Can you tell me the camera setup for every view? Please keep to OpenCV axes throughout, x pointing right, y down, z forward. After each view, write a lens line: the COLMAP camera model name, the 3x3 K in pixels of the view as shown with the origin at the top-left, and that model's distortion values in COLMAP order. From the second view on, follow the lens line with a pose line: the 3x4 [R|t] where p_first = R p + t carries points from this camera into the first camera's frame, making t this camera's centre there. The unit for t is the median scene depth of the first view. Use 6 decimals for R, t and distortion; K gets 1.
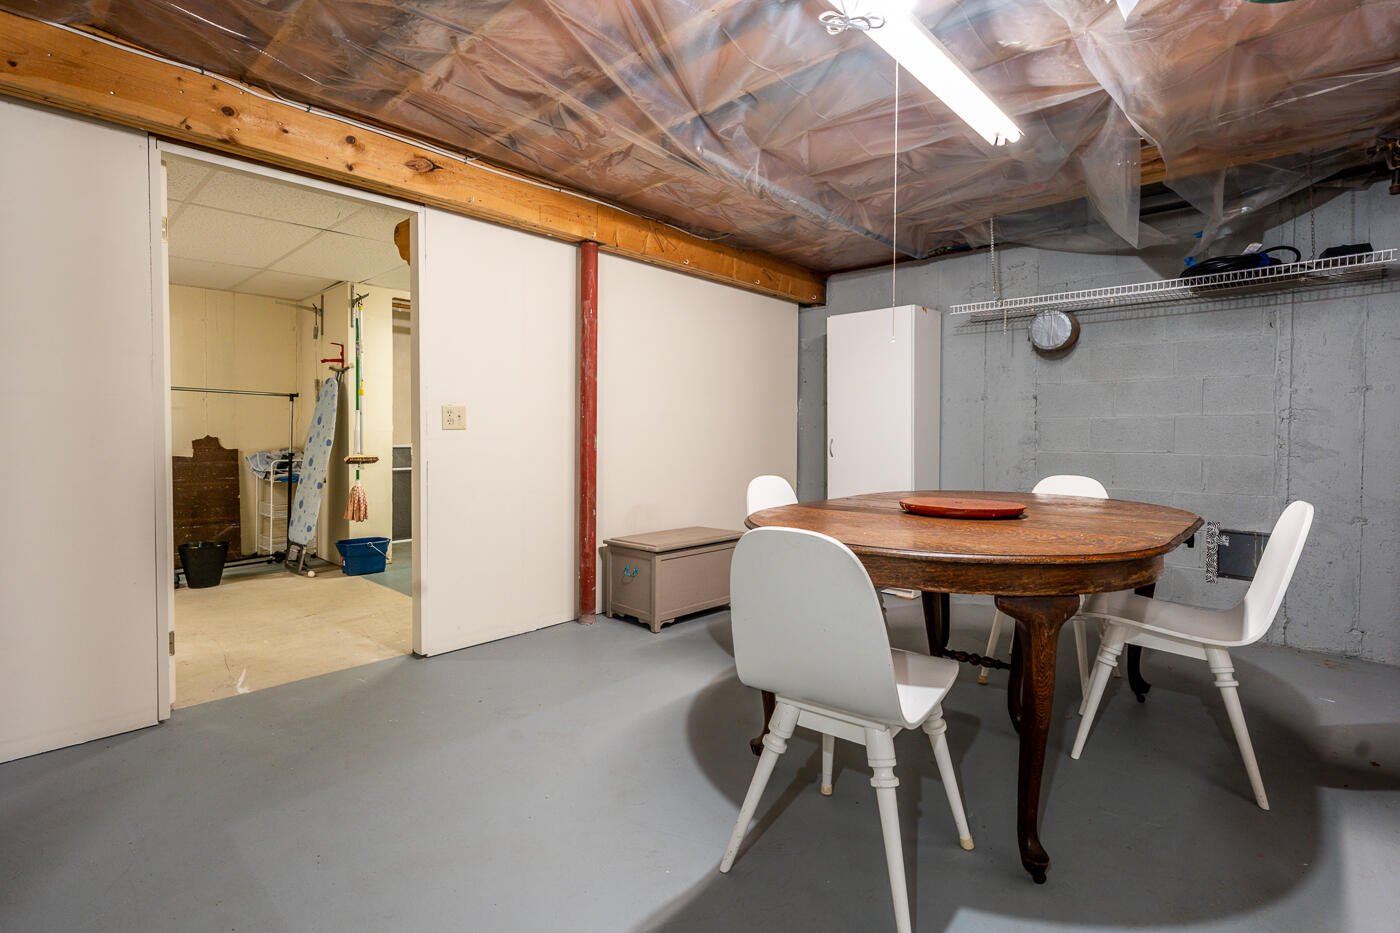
lens RADIAL K [[673.8, 0, 700.7], [0, 673.8, 459.6], [0, 0, 1]] dist [0.001476, 0.000450]
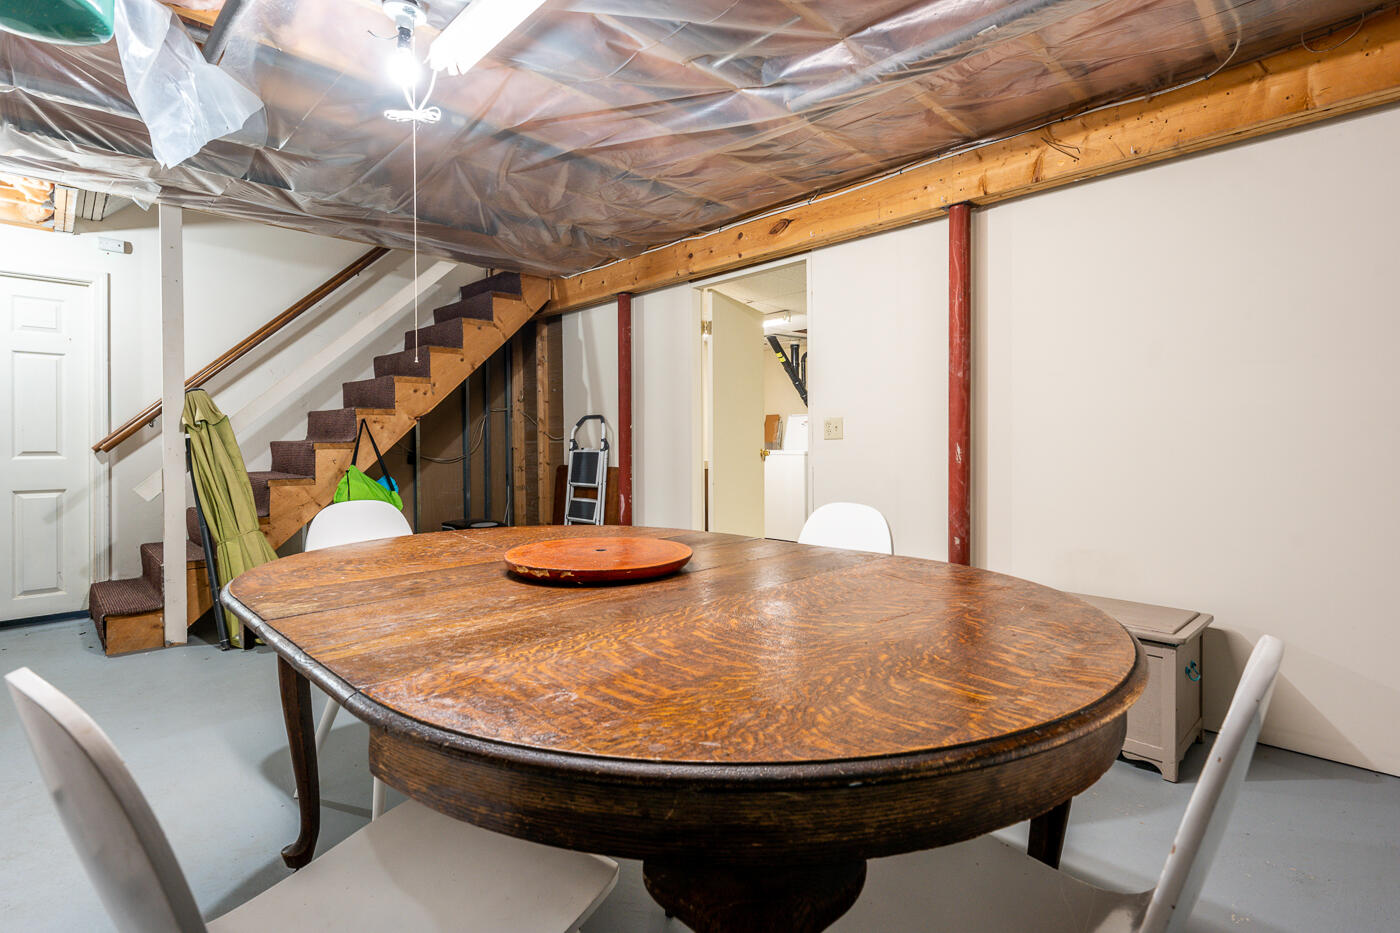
lens RADIAL K [[673.8, 0, 705.1], [0, 673.8, 460.4], [0, 0, 1]] dist [0.001476, 0.000450]
pose [[-0.036959, 0.021081, -0.999094, 0.754841], [-0.024643, 0.999454, 0.022000, -0.028387], [0.999013, 0.025434, -0.036420, 0.826831]]
